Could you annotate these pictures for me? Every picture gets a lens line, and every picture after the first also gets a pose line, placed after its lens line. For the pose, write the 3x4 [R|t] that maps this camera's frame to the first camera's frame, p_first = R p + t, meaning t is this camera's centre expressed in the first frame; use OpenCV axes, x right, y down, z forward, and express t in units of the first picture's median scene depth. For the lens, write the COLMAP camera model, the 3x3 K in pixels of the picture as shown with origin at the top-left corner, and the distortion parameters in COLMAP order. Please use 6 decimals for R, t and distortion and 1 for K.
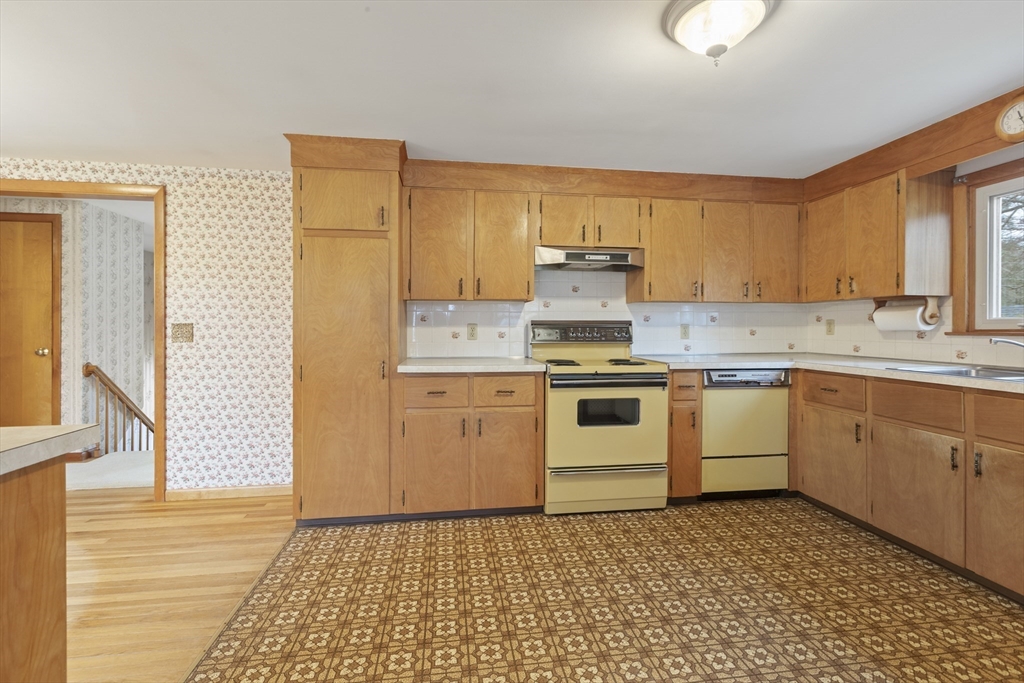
lens RADIAL K [[461.7, 0, 520.4], [0, 461.7, 330.9], [0, 0, 1]] dist [0.004863, -0.001670]
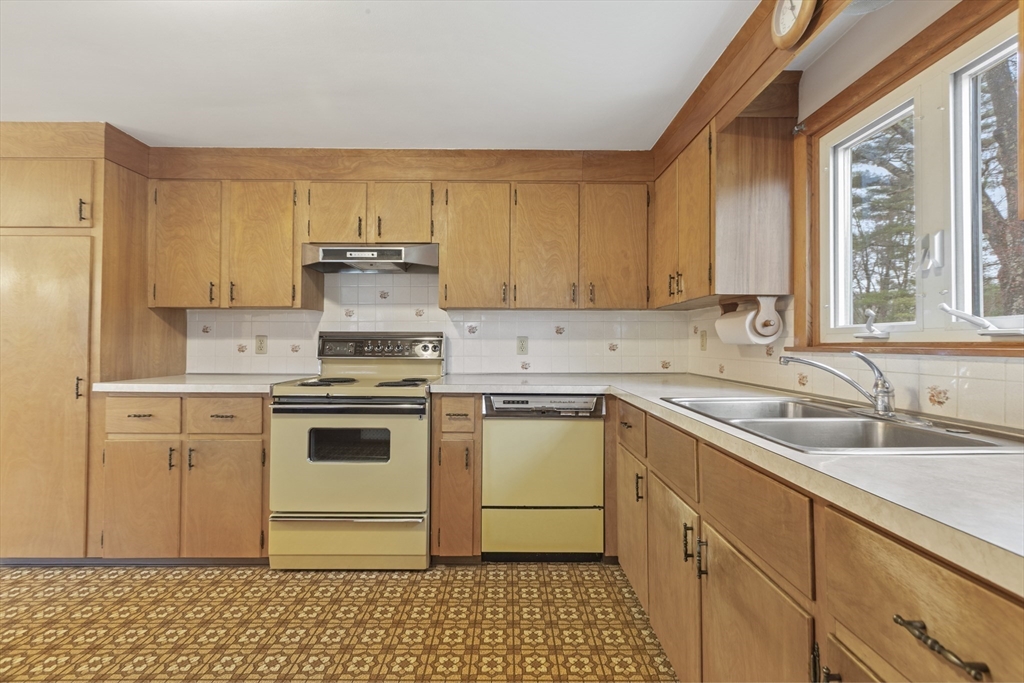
lens RADIAL K [[461.7, 0, 507.4], [0, 461.7, 336.1], [0, 0, 1]] dist [0.004863, -0.001670]
pose [[0.990097, 0.001181, -0.140377, 0.560947], [-0.004168, 0.999771, -0.020980, 0.002640], [0.140320, 0.021358, 0.989876, 0.234539]]
